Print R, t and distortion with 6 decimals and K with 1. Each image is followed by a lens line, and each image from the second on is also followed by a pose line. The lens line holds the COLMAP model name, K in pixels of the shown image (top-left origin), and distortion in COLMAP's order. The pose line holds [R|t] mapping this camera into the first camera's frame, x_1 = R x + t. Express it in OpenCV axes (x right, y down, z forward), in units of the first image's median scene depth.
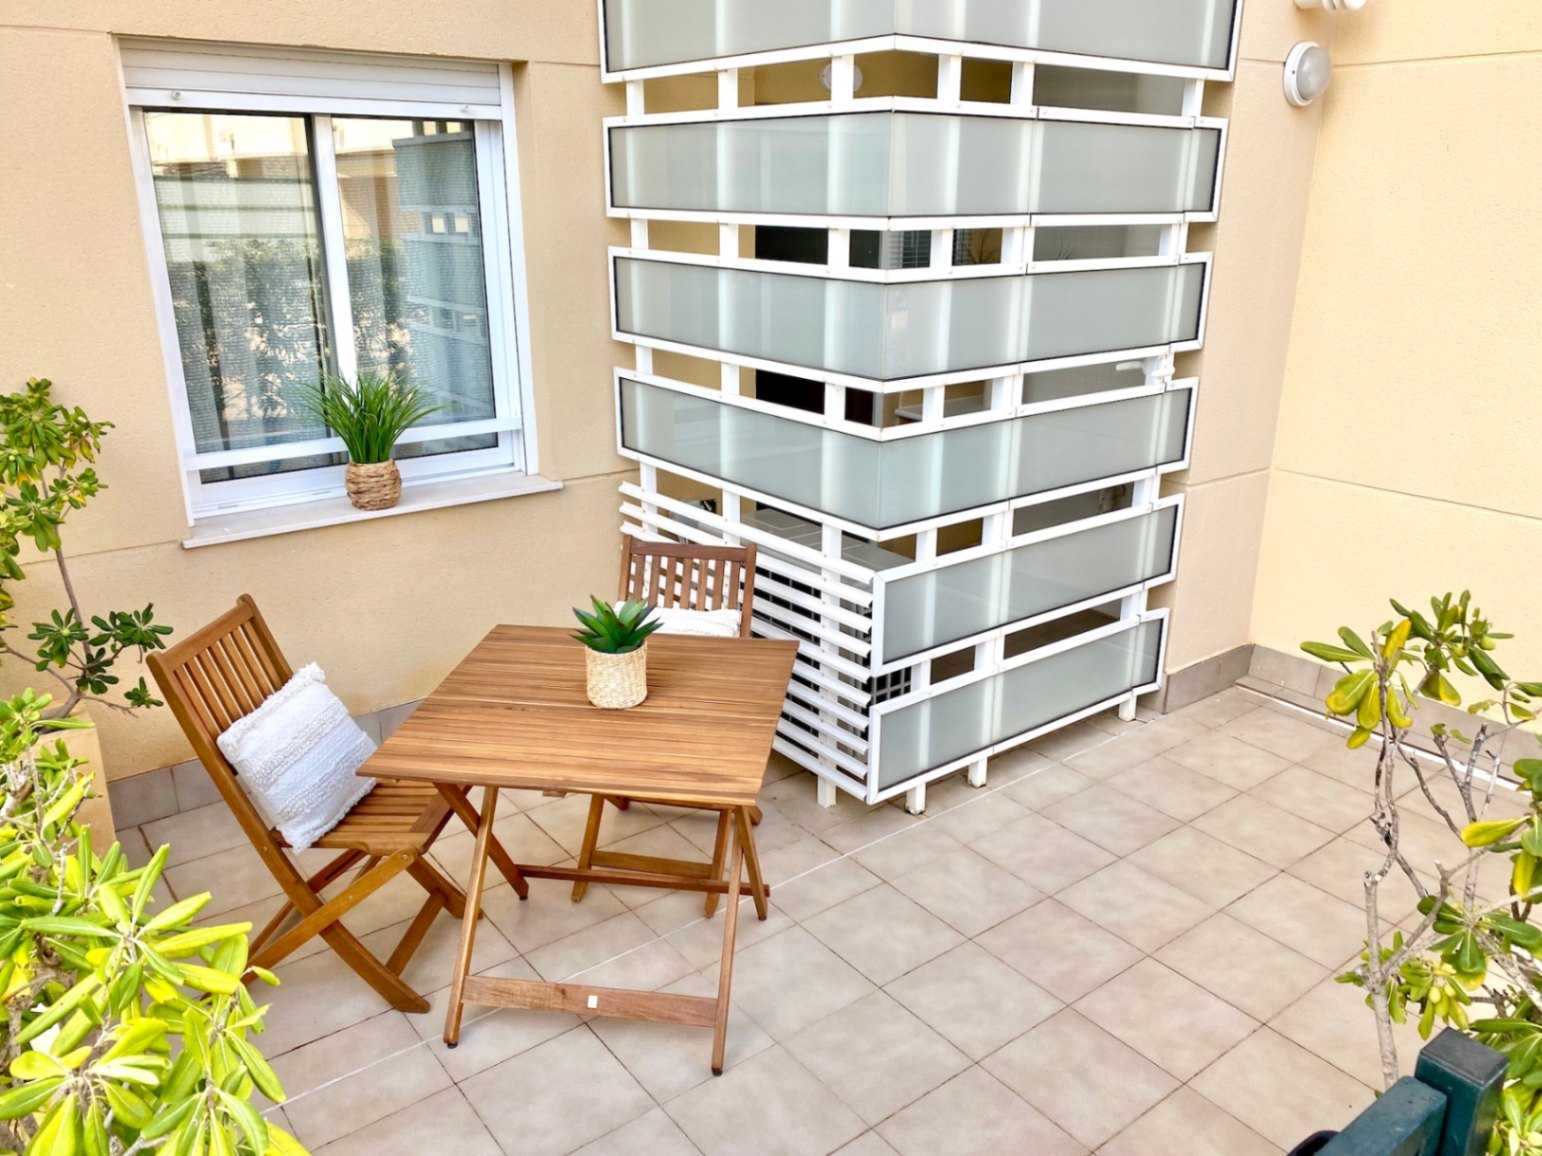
lens RADIAL K [[1168.0, 0, 771.2], [0, 1168.0, 578.9], [0, 0, 1]] dist [0.007822, 0.003695]
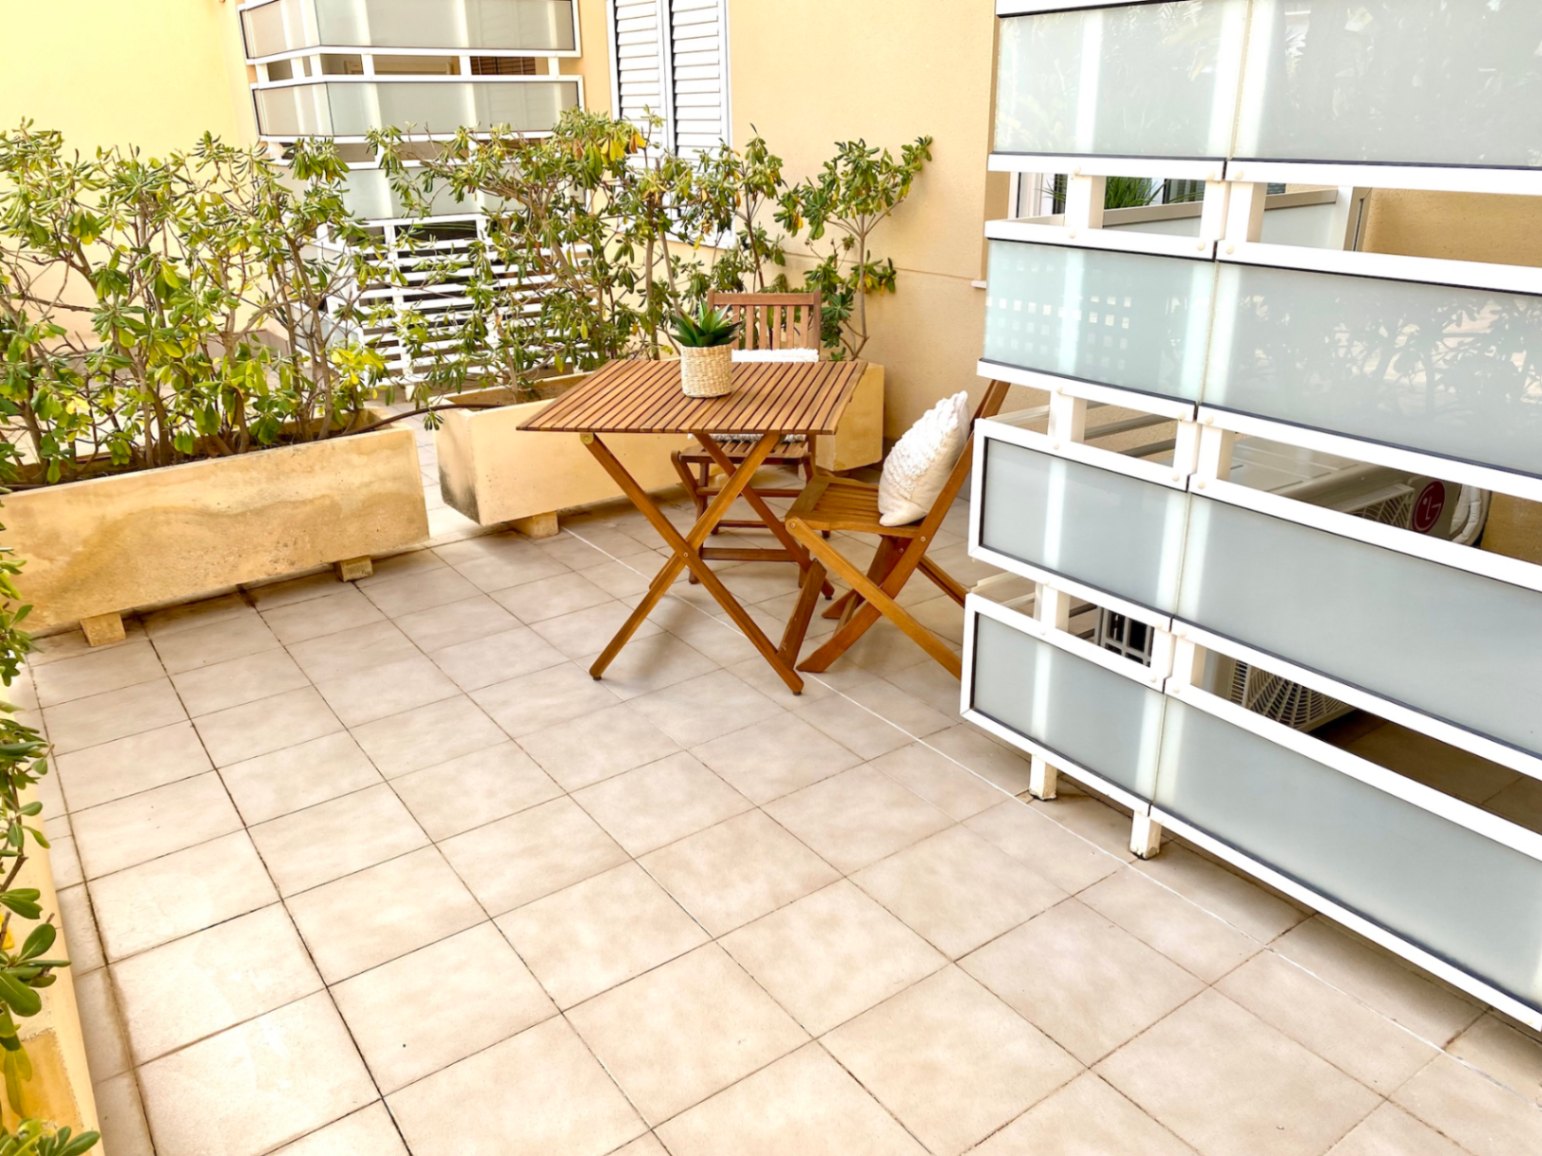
lens RADIAL K [[1168.0, 0, 771.7], [0, 1168.0, 574.7], [0, 0, 1]] dist [0.007822, 0.003695]
pose [[-0.039272, 0.381579, -0.923502, 0.792801], [-0.297208, 0.877925, 0.375386, -0.150760], [0.954005, 0.289214, 0.078931, 0.780894]]
